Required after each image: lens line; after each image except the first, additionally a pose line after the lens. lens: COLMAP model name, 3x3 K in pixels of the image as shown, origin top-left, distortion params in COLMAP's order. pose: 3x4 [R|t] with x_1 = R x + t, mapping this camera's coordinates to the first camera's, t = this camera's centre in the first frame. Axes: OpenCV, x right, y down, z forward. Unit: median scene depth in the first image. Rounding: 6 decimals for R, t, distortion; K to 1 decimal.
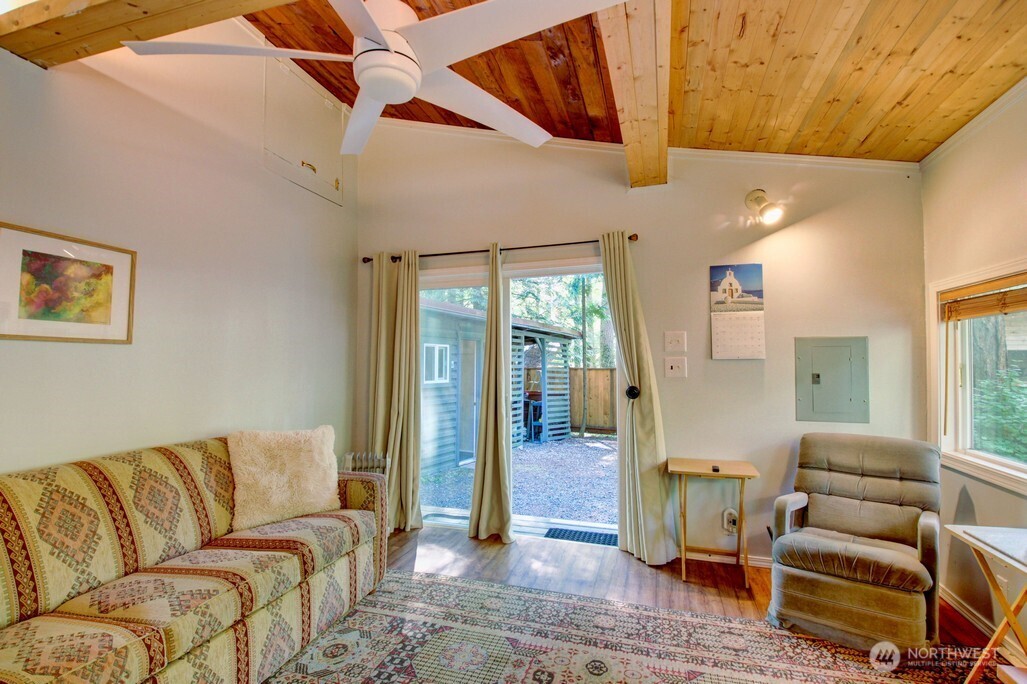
lens RADIAL K [[479.2, 0, 509.1], [0, 479.2, 344.3], [0, 0, 1]] dist [0.021655, -0.029288]
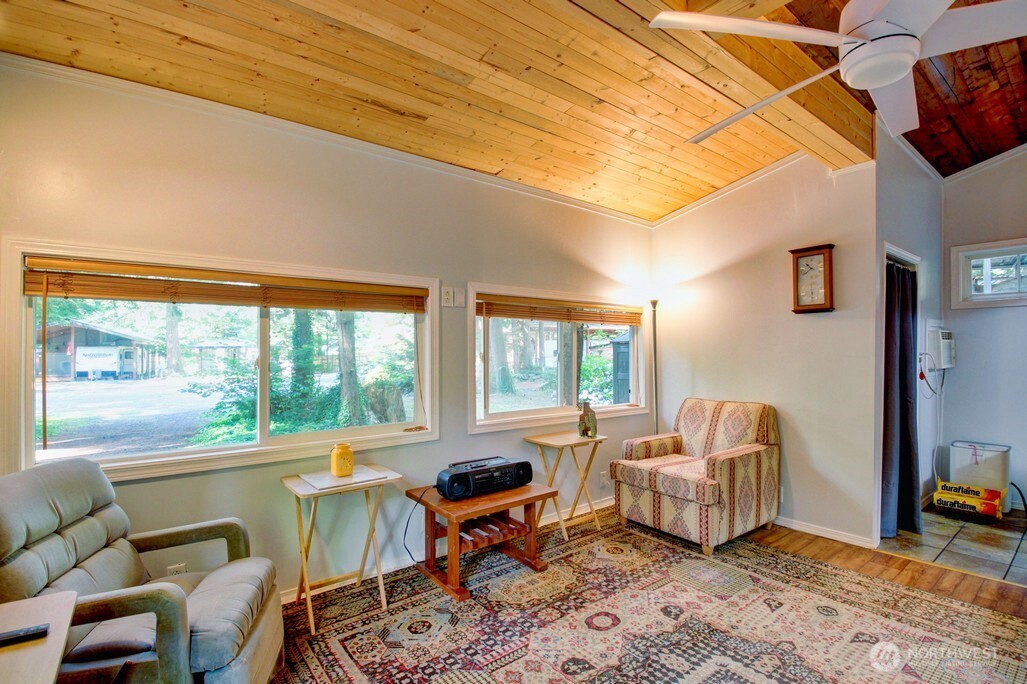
lens RADIAL K [[479.2, 0, 509.1], [0, 479.2, 344.3], [0, 0, 1]] dist [0.021655, -0.029288]
pose [[-0.819166, 0.008549, 0.573493, -0.098647], [-0.017516, 0.999050, -0.039913, 0.042728], [-0.573289, -0.042741, -0.818237, 1.153591]]
